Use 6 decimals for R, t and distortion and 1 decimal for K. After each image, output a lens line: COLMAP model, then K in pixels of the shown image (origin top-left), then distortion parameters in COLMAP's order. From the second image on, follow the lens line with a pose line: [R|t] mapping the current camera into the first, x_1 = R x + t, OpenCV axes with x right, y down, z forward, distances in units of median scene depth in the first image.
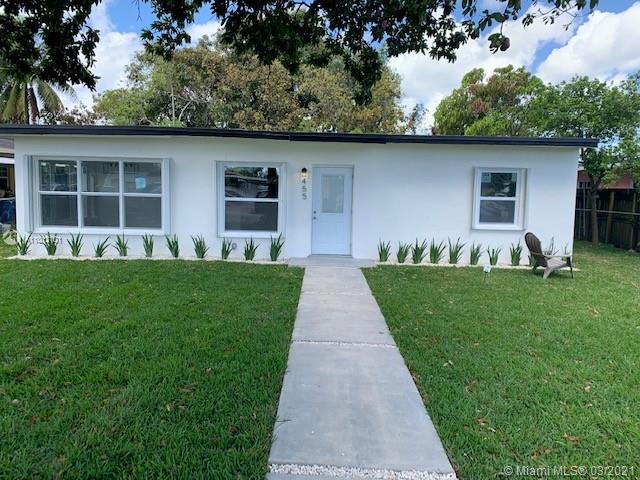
lens RADIAL K [[492.8, 0, 319.4], [0, 492.8, 234.2], [0, 0, 1]] dist [0.052885, -0.048036]
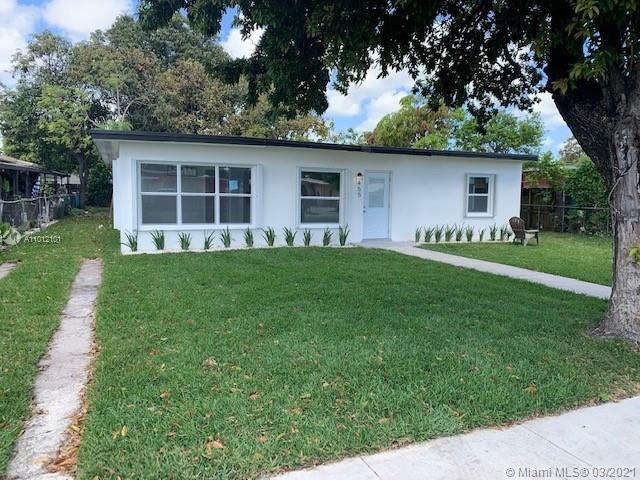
lens RADIAL K [[492.8, 0, 325.1], [0, 492.8, 231.6], [0, 0, 1]] dist [0.052885, -0.048036]
pose [[0.923703, -0.037715, 0.381248, -0.623564], [0.039794, 0.999205, 0.002433, 0.013800], [-0.381037, 0.012924, 0.924470, -0.164923]]
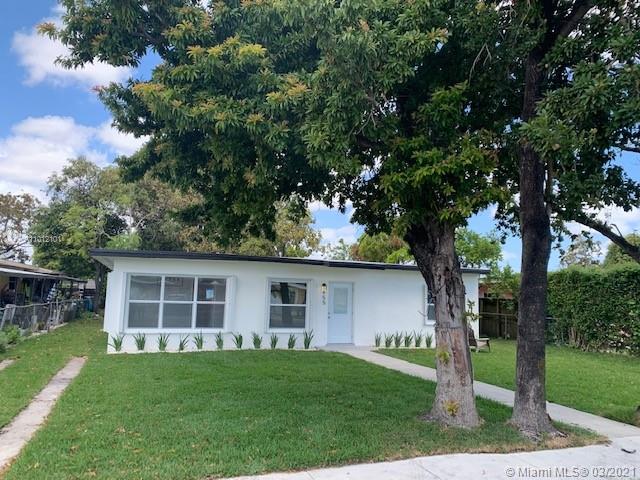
lens RADIAL K [[492.8, 0, 320.4], [0, 492.8, 238.0], [0, 0, 1]] dist [0.052885, -0.048036]
pose [[0.942052, 0.042809, 0.332724, -0.544371], [0.024336, 0.980491, -0.195054, 0.019673], [-0.334582, 0.191848, 0.922632, -0.387185]]
